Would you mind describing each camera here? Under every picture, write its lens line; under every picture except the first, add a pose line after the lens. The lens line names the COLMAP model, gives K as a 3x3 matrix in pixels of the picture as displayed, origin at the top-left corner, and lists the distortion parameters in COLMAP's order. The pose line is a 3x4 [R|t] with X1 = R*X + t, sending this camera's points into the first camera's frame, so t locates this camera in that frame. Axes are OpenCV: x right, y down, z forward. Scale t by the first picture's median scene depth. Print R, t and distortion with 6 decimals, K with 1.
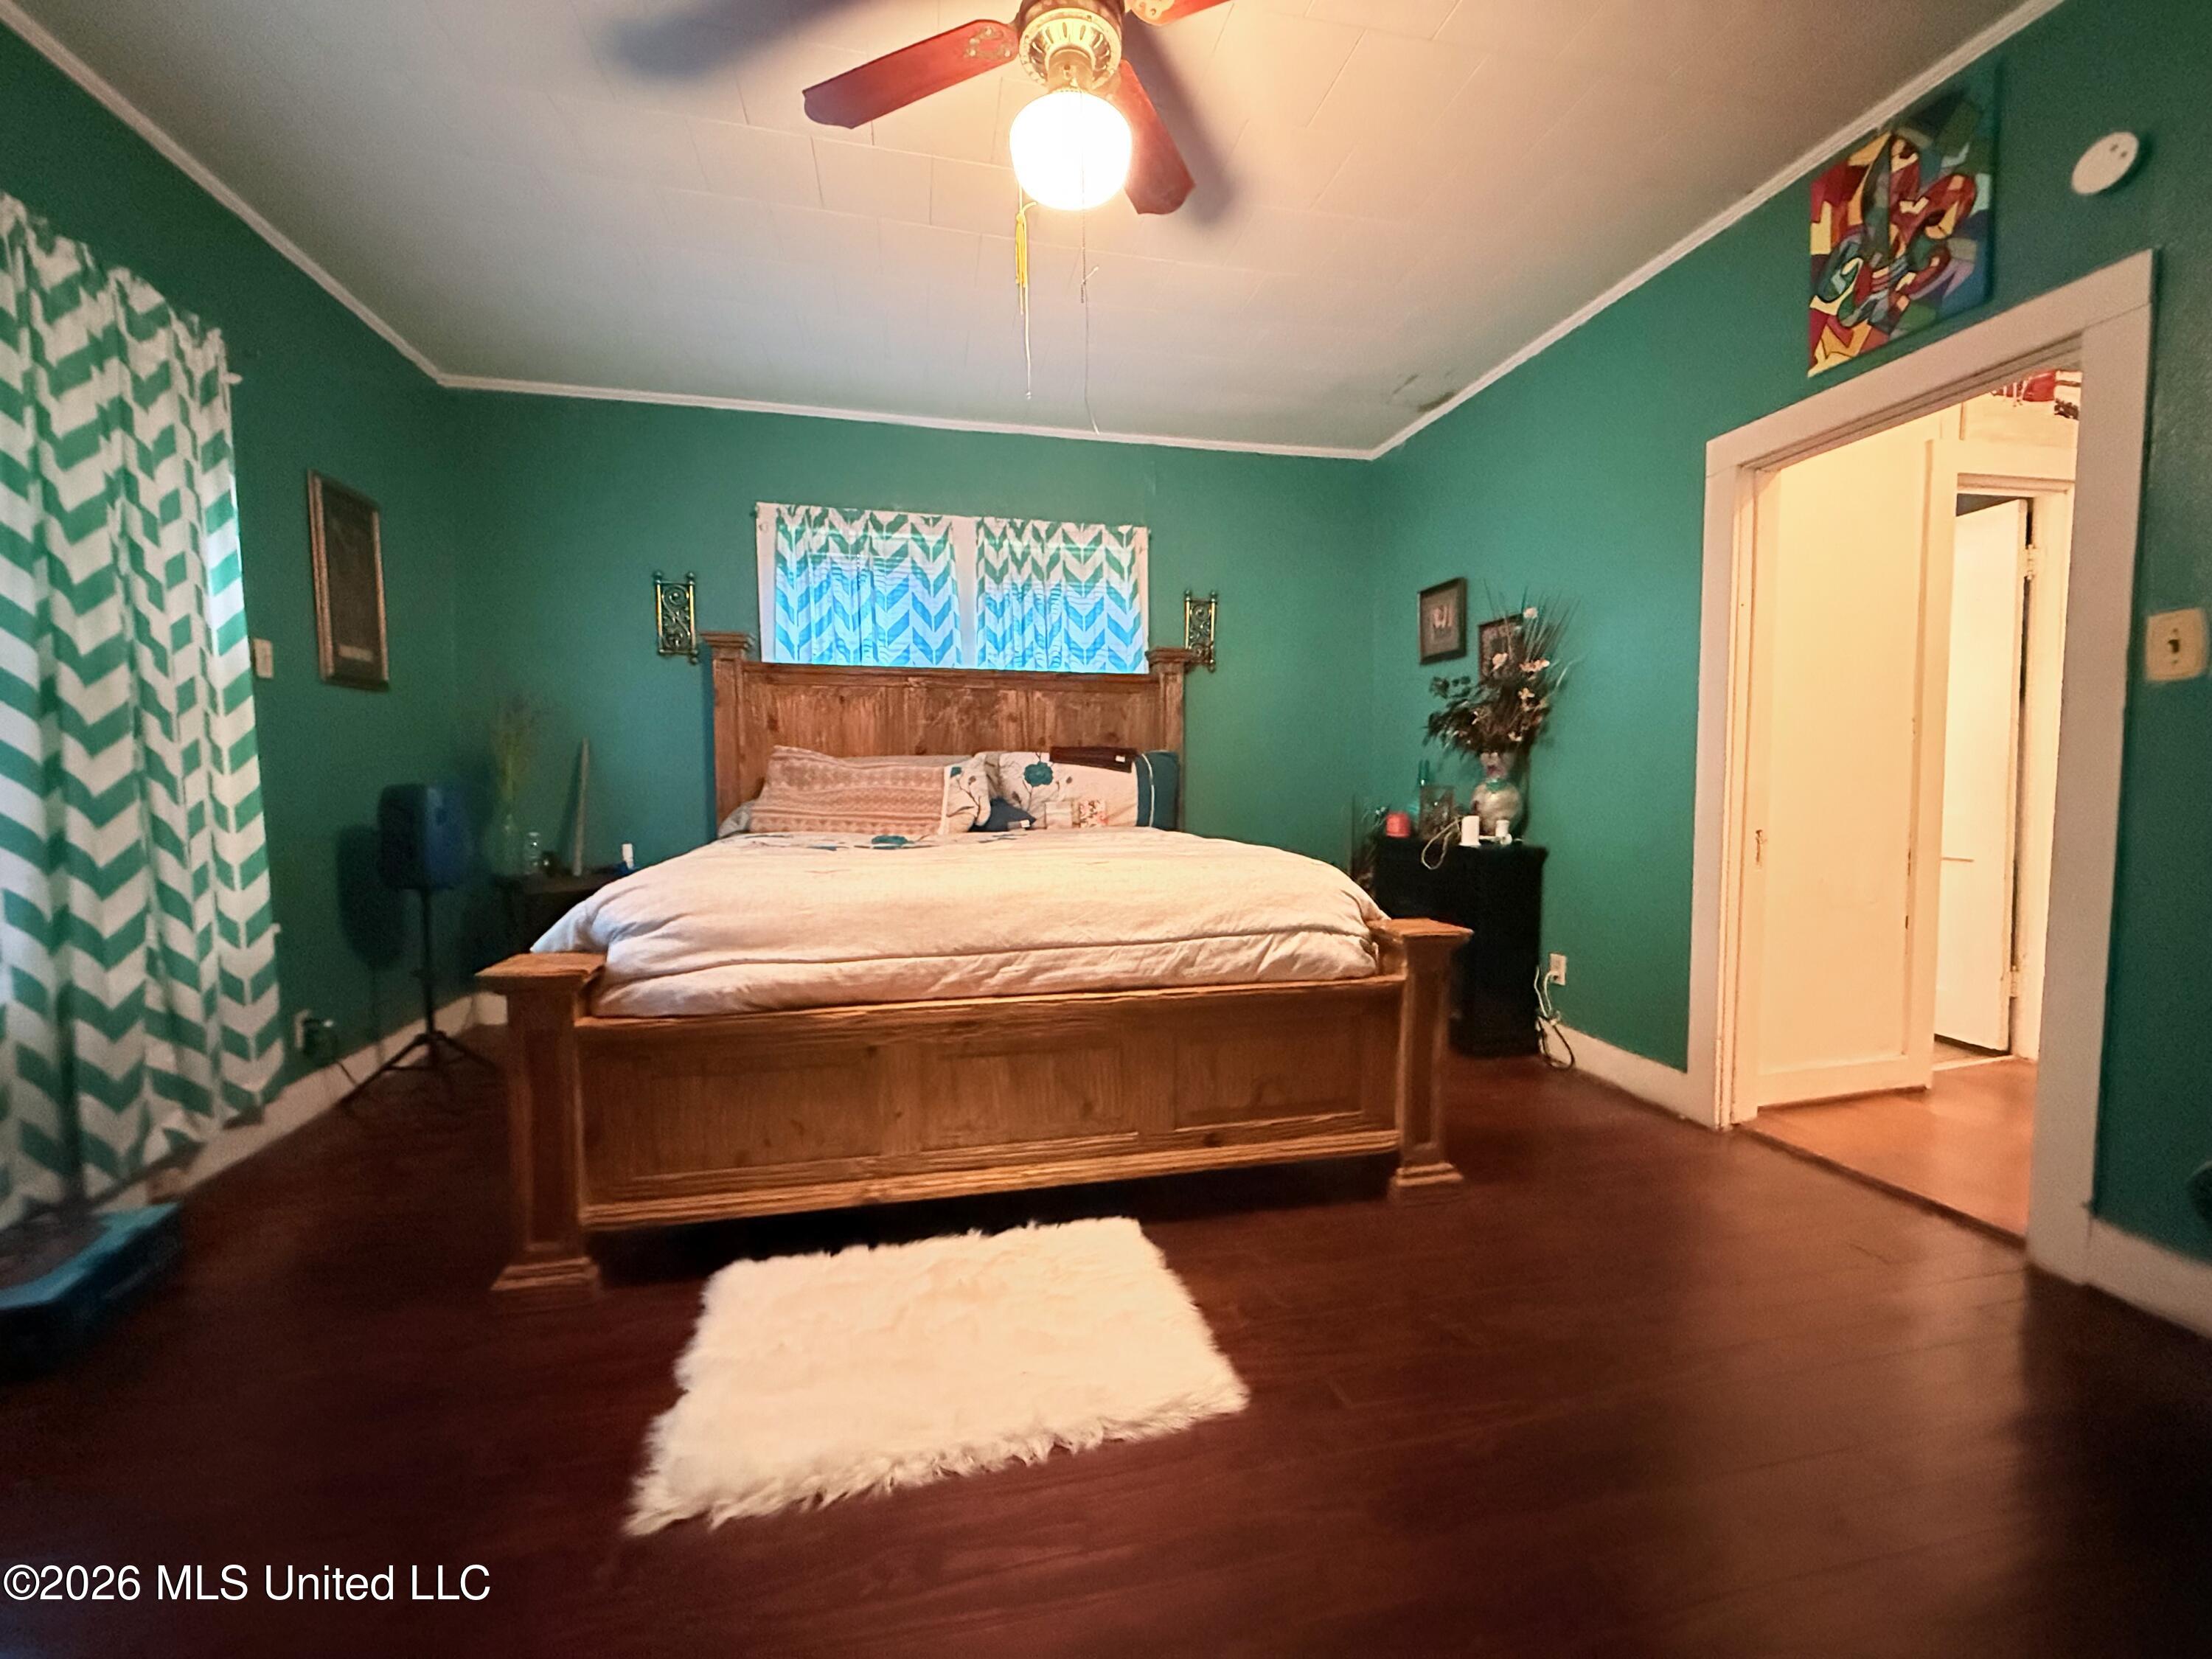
lens RADIAL K [[881.8, 0, 1108.4], [0, 881.8, 831.5], [0, 0, 1]] dist [0.002193, -0.000783]
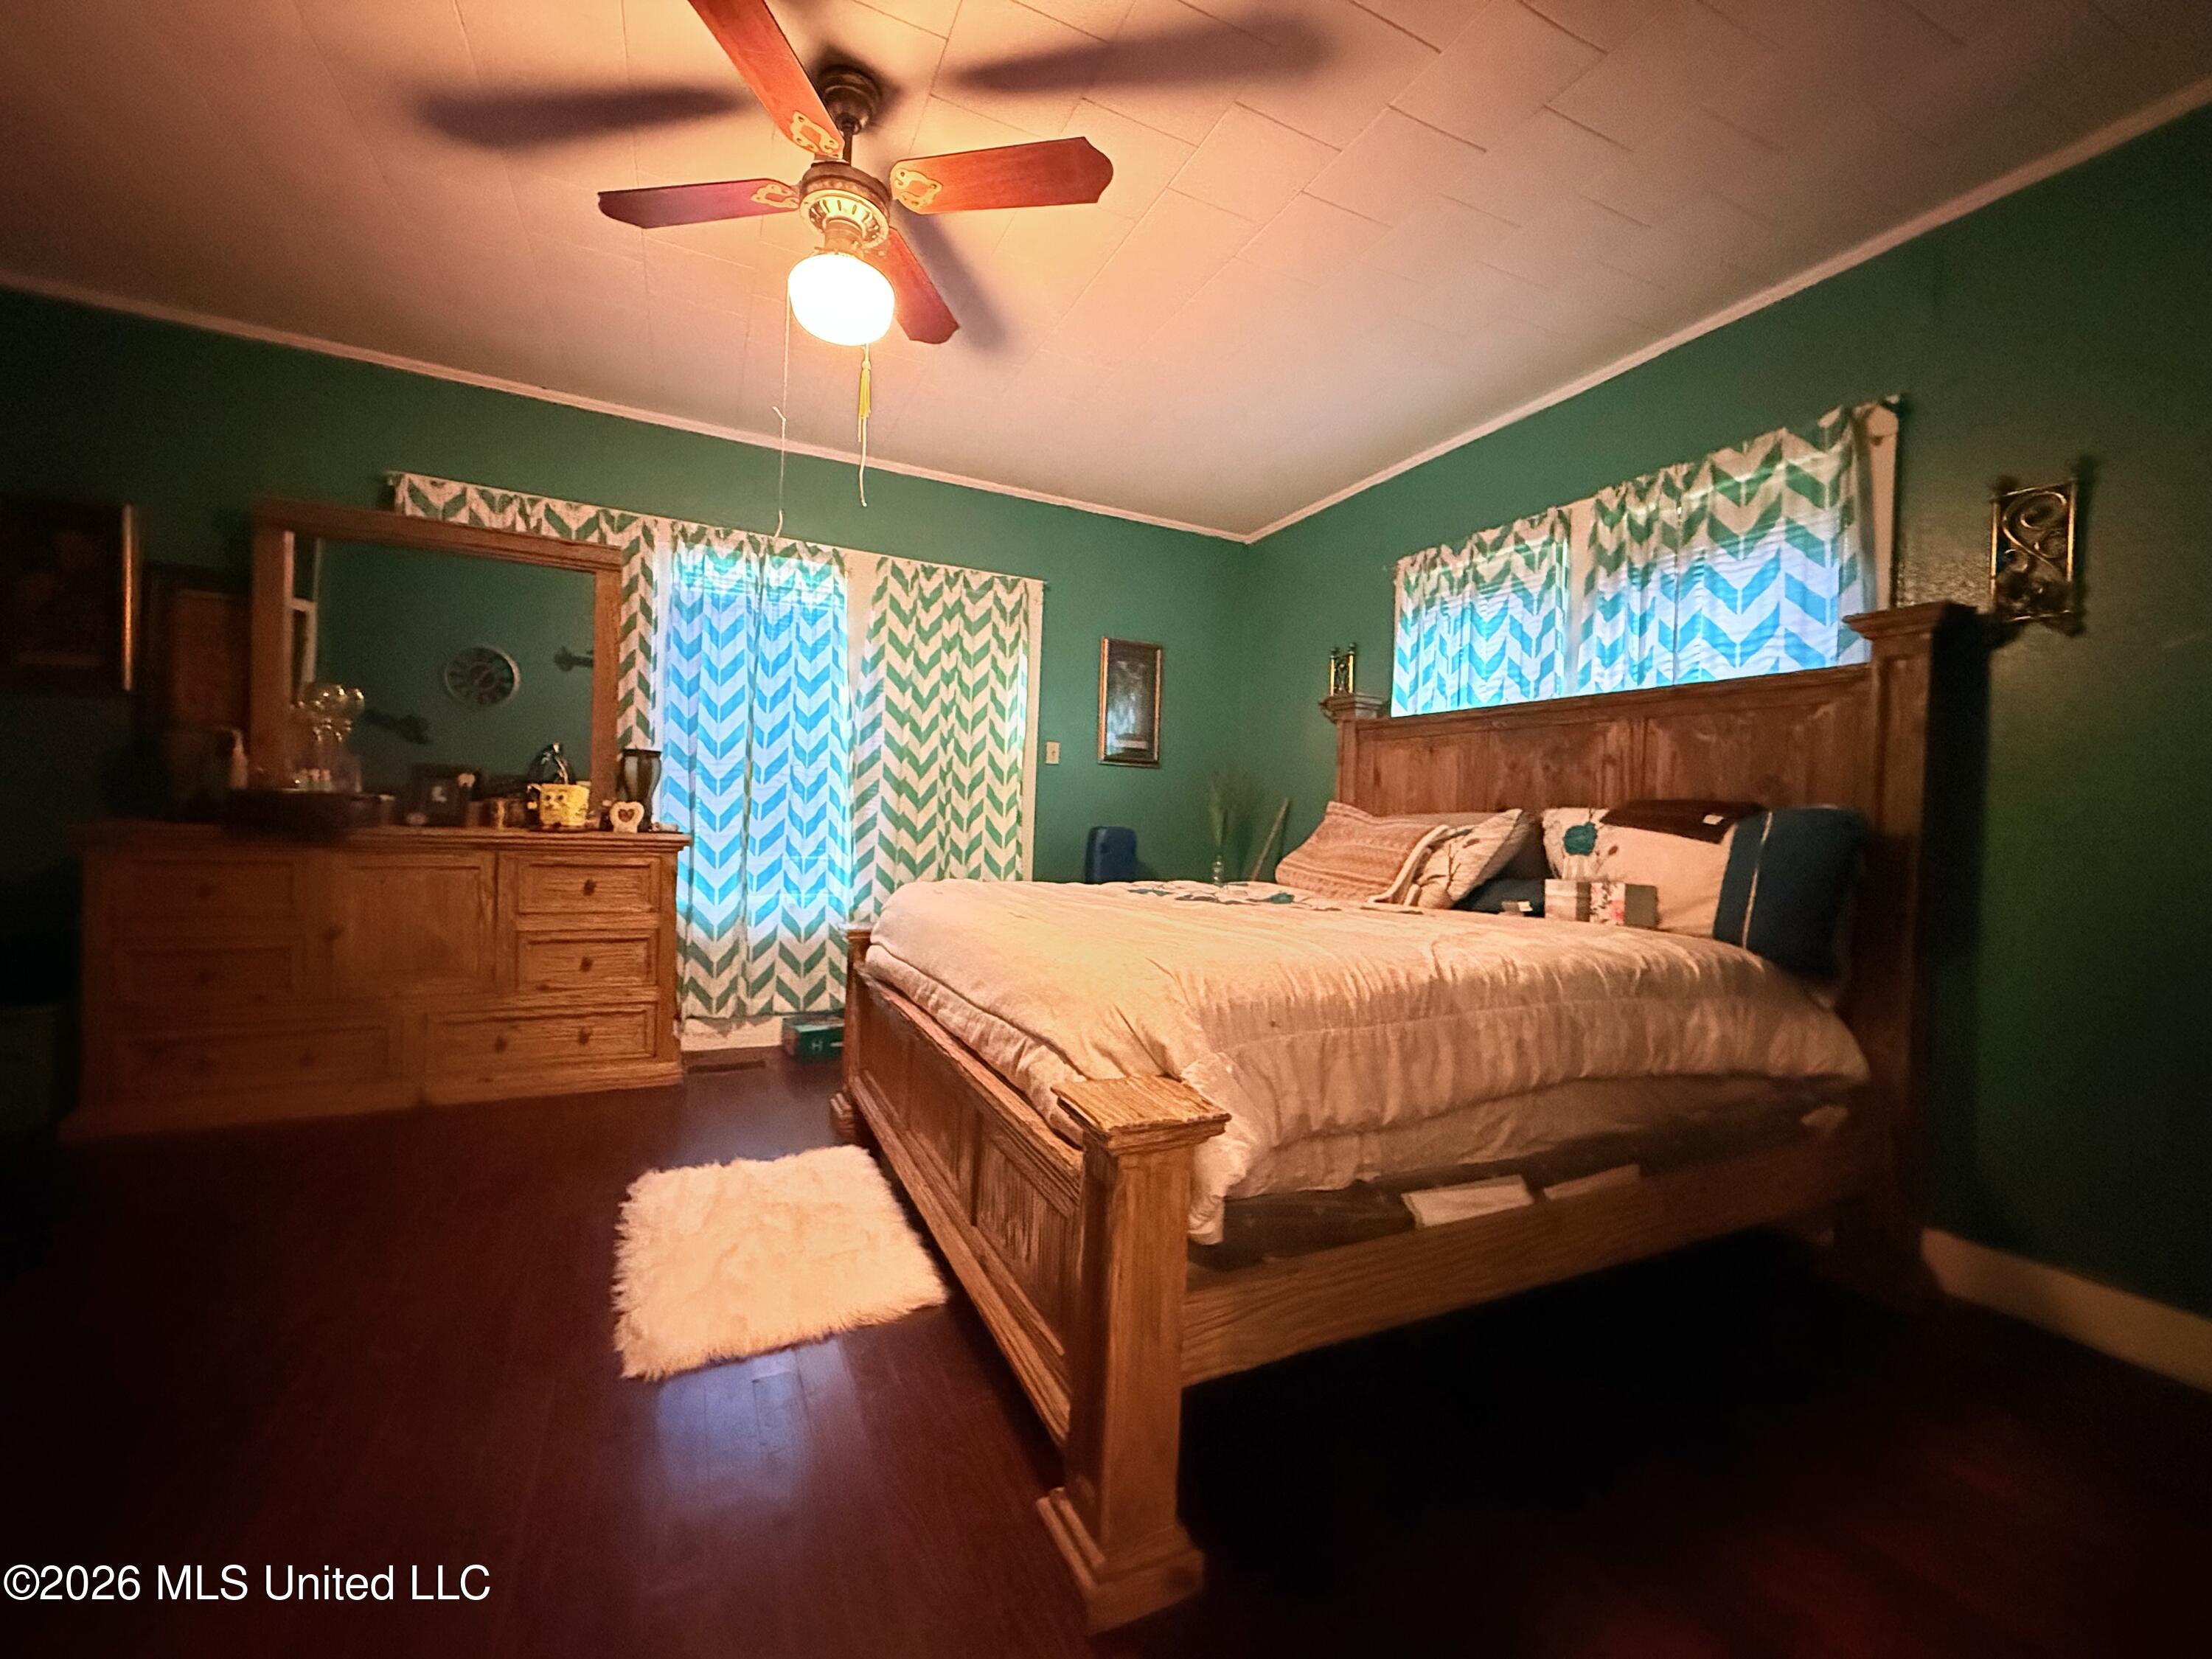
lens RADIAL K [[881.8, 0, 1106.4], [0, 881.8, 828.4], [0, 0, 1]] dist [0.002193, -0.000783]
pose [[0.222352, 0.022192, -0.974714, 0.502508], [-0.097394, 0.995246, 0.000442, -0.036819], [0.970090, 0.094833, 0.223456, 0.470193]]
